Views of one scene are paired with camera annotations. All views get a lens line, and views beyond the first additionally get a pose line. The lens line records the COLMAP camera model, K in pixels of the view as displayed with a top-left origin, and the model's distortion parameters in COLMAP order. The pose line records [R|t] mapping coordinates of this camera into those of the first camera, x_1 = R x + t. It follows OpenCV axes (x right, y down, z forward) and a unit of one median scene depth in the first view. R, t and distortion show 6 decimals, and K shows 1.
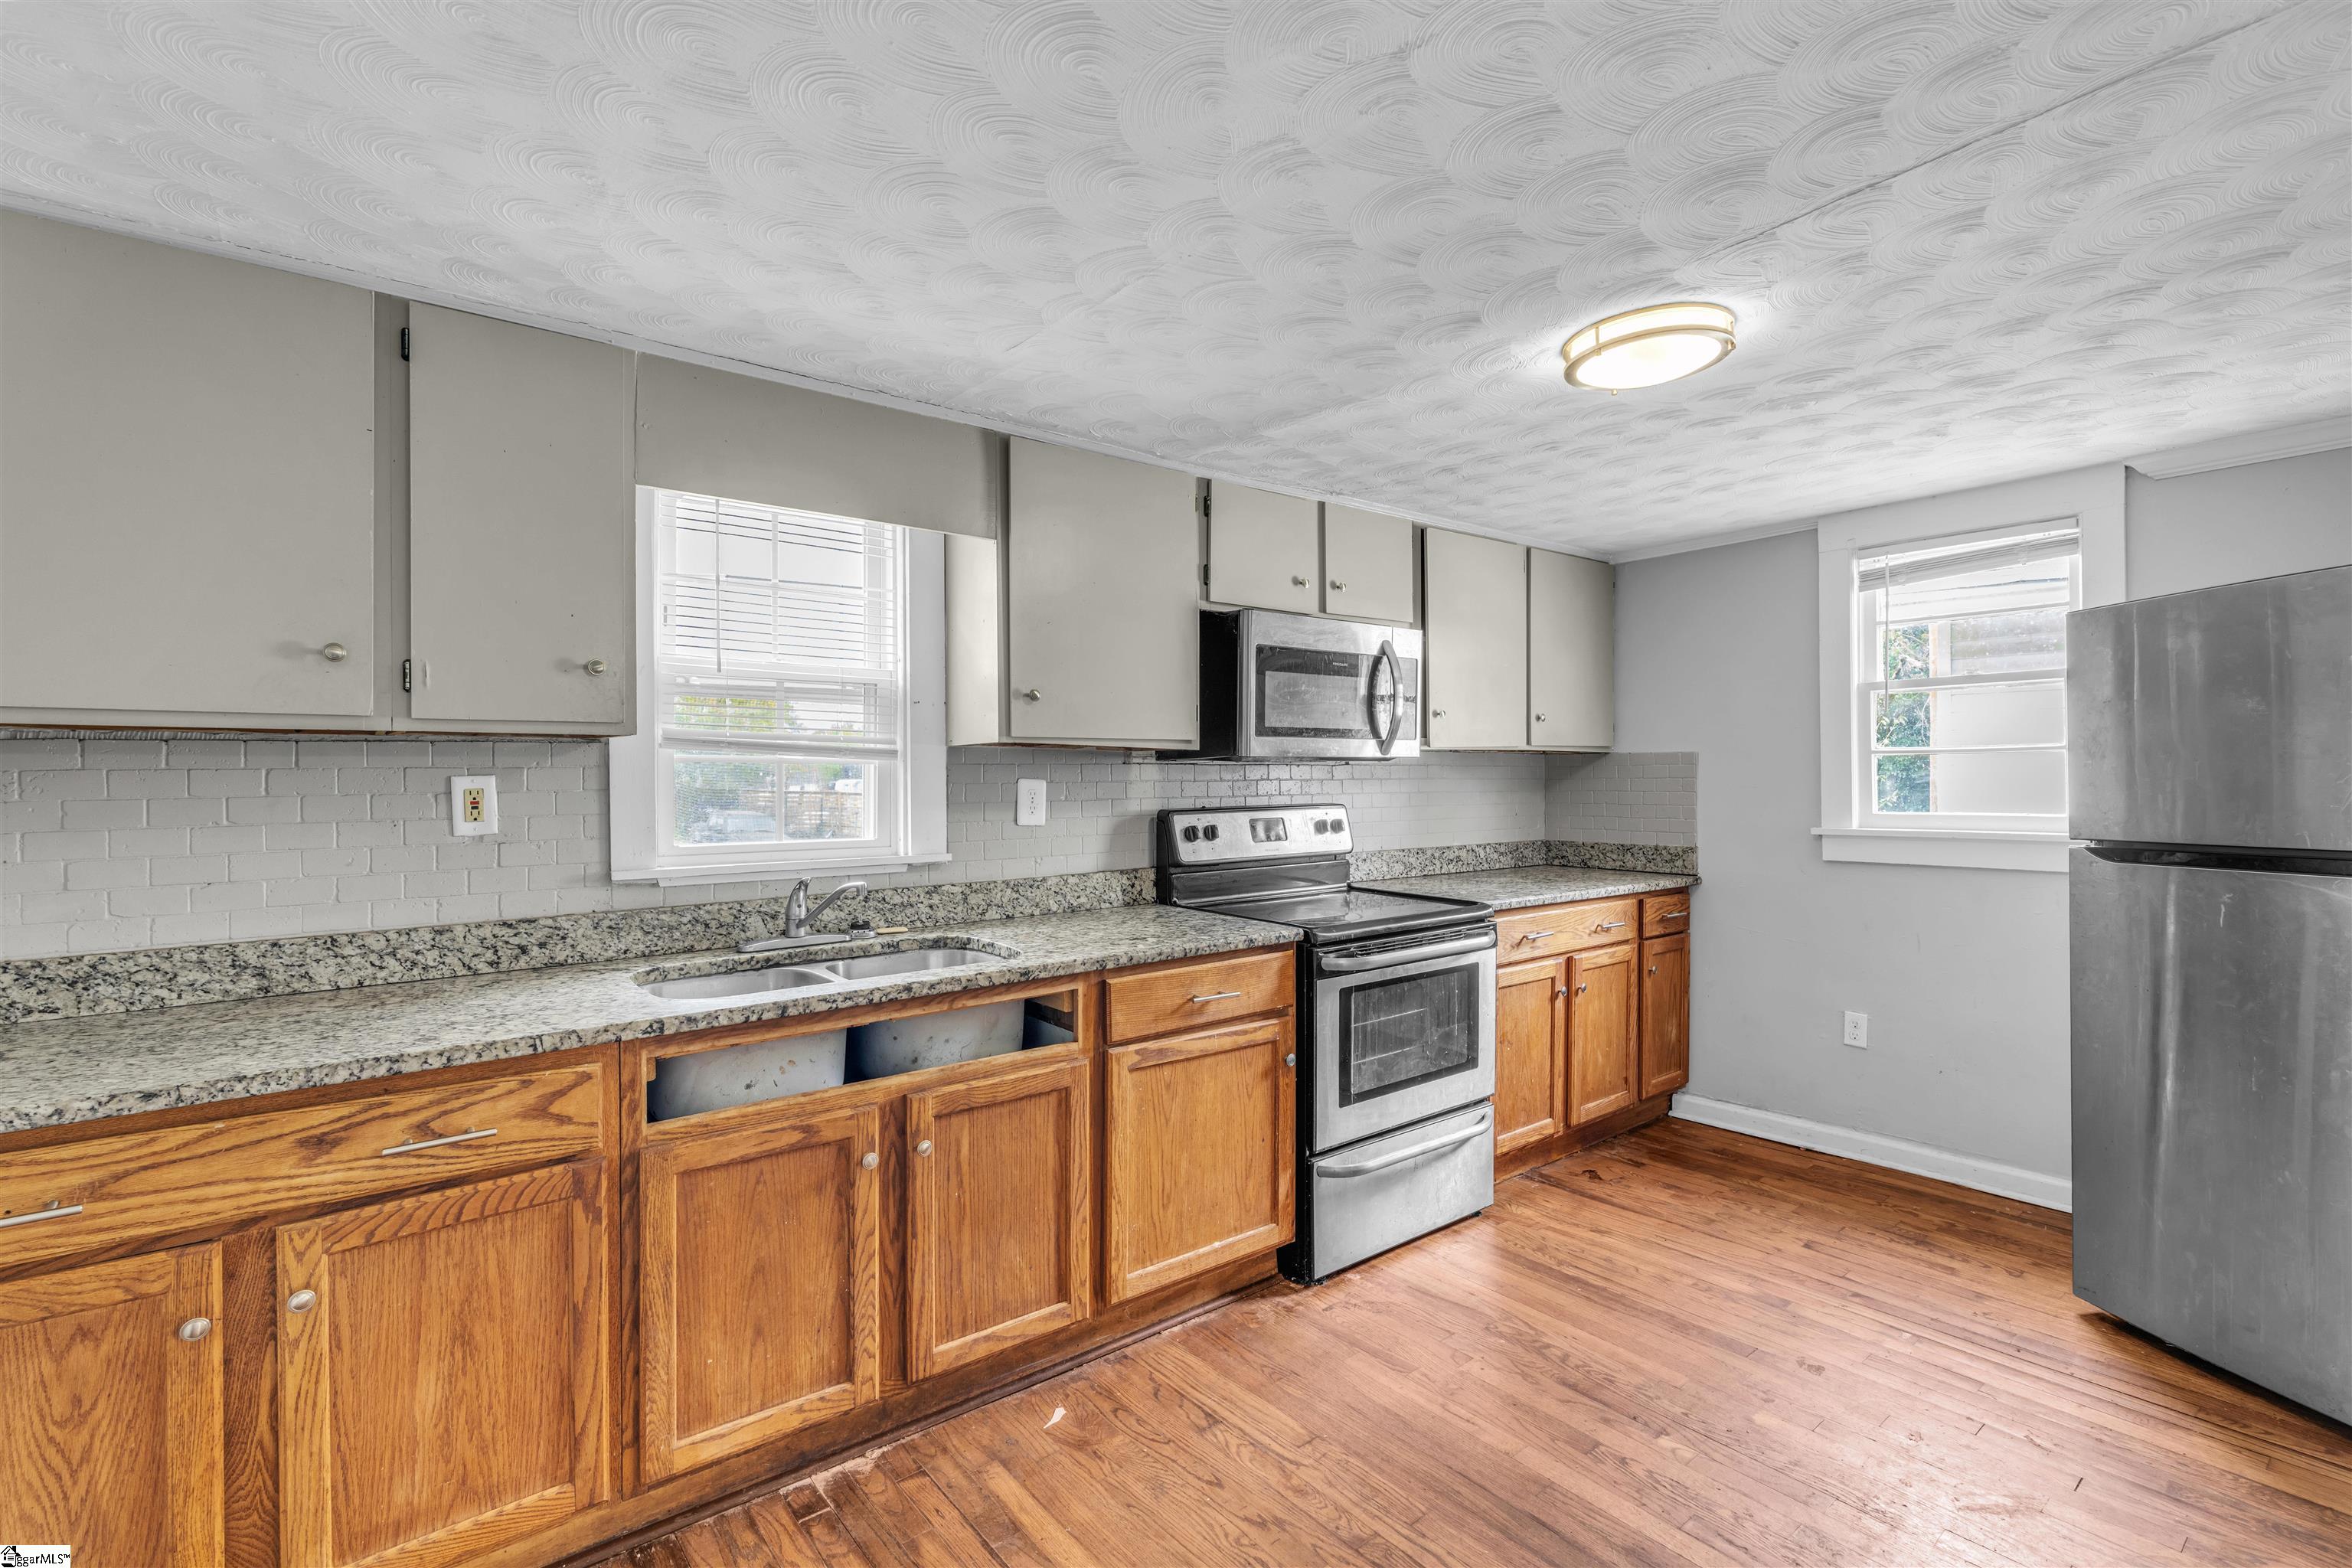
lens RADIAL K [[1077.5, 0, 1175.0], [0, 1077.5, 759.1], [0, 0, 1]] dist [0.000203, -0.000834]
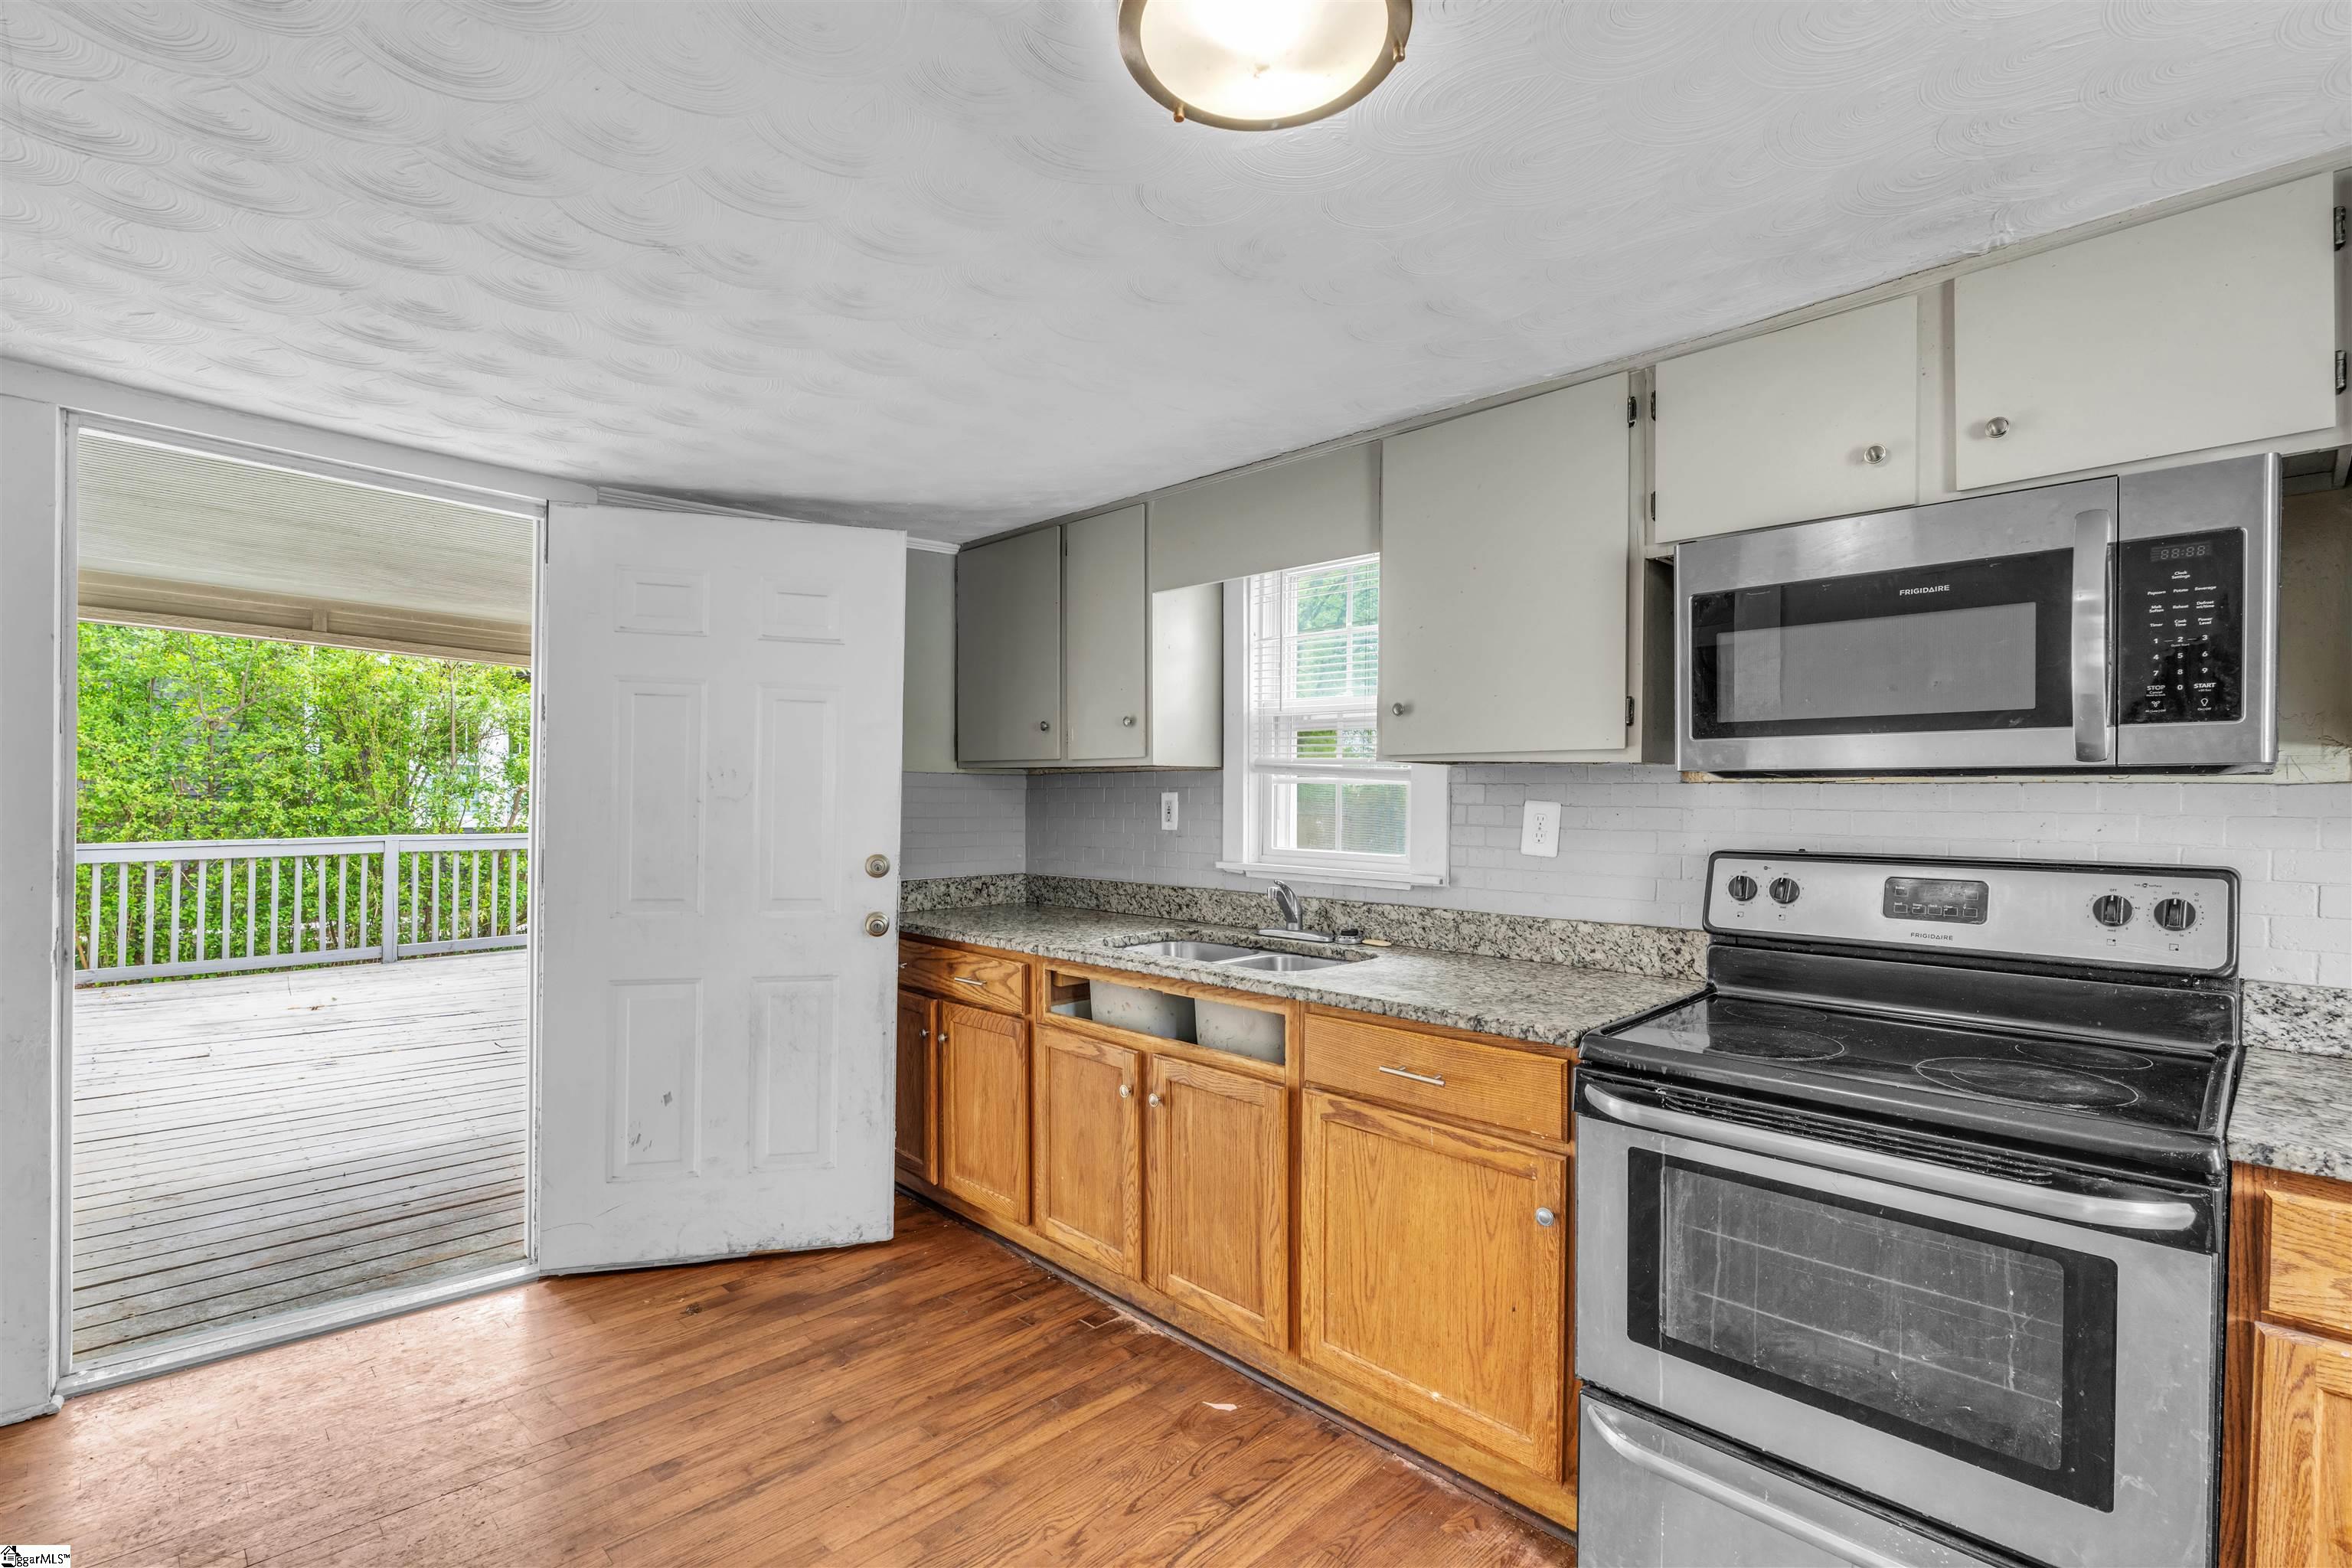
lens RADIAL K [[1077.5, 0, 1175.4], [0, 1077.5, 799.7], [0, 0, 1]] dist [0.000203, -0.000834]
pose [[0.105336, 0.010521, -0.994381, 0.742587], [0.003656, 0.999933, 0.010967, 0.007655], [0.994430, -0.004791, 0.105290, 0.684627]]
